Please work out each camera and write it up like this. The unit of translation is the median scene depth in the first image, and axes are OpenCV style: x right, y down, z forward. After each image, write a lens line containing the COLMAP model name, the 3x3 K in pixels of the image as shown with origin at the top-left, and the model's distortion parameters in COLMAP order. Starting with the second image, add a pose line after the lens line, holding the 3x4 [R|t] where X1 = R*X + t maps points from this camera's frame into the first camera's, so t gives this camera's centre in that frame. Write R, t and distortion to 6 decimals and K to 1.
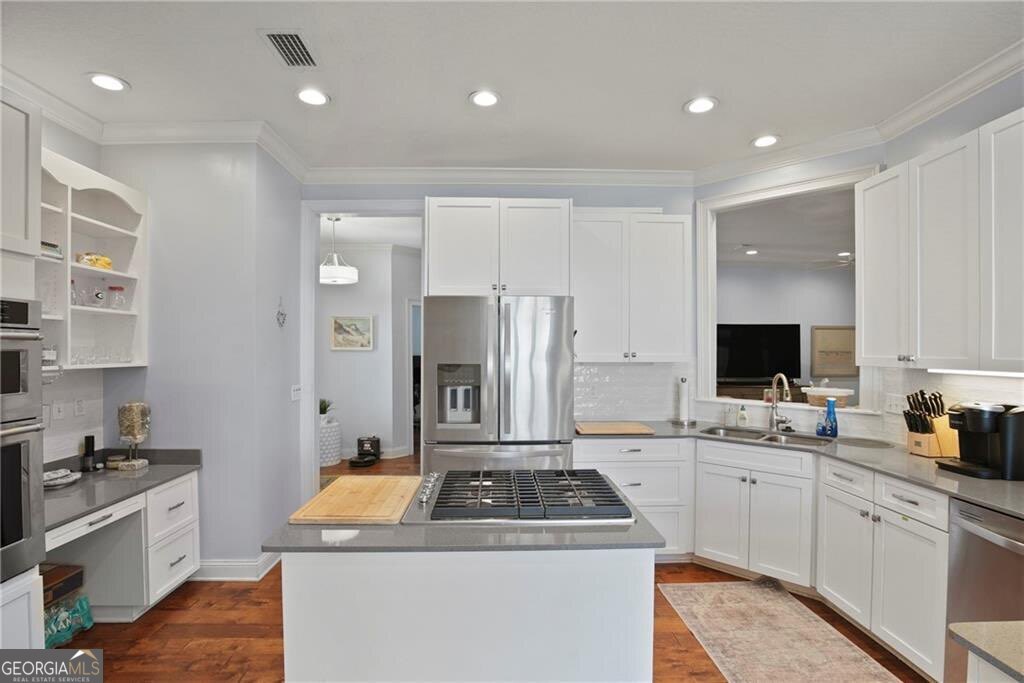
lens RADIAL K [[473.8, 0, 510.8], [0, 473.8, 355.8], [0, 0, 1]] dist [-0.035789, 0.005563]
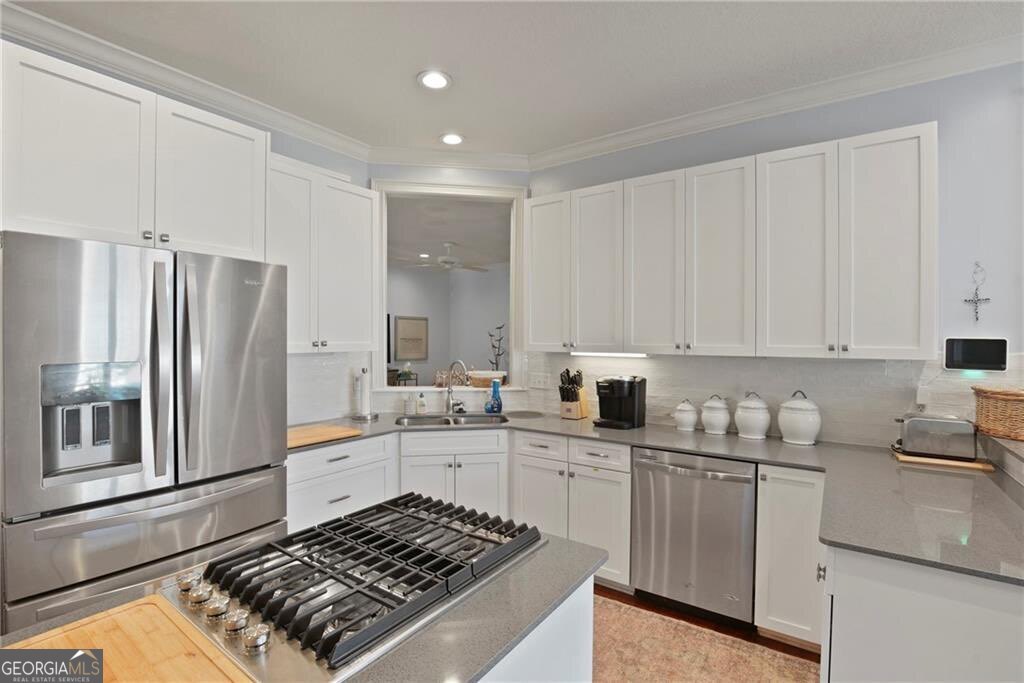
lens RADIAL K [[473.8, 0, 498.4], [0, 473.8, 339.4], [0, 0, 1]] dist [-0.035789, 0.005563]
pose [[0.612475, -0.002565, 0.790486, -0.236088], [0.007184, 0.999972, -0.002321, -0.005829], [-0.790458, 0.007100, 0.612476, 0.275342]]
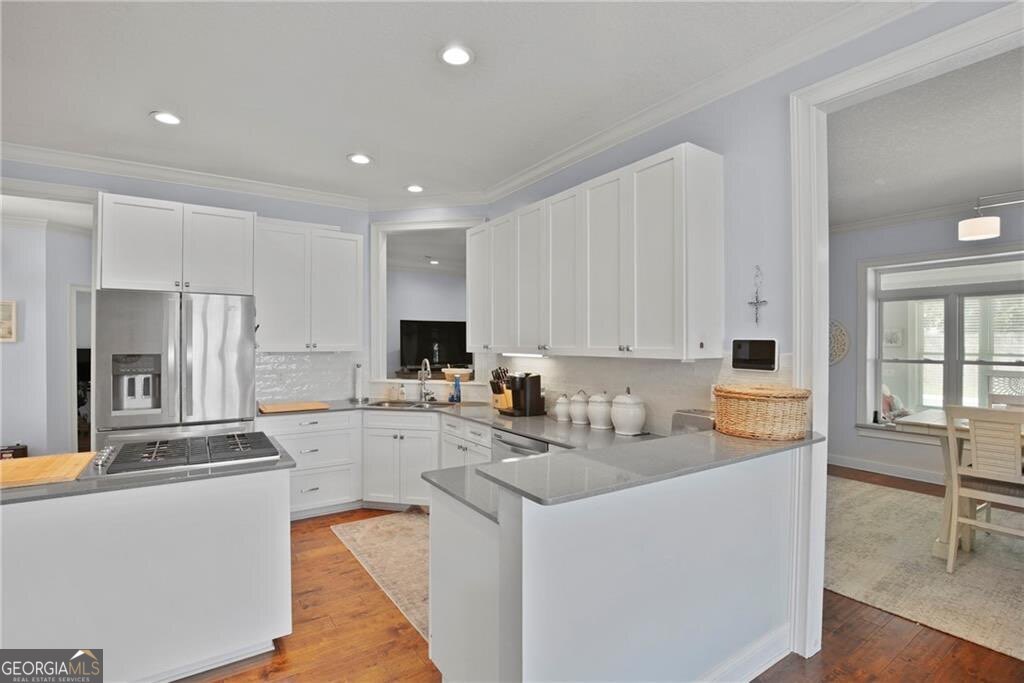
lens RADIAL K [[473.8, 0, 501.5], [0, 473.8, 343.3], [0, 0, 1]] dist [-0.035789, 0.005563]
pose [[0.854365, -0.000516, 0.519673, 0.046717], [0.006139, 0.999940, -0.009100, 0.007216], [-0.519637, 0.010965, 0.854316, -0.314754]]
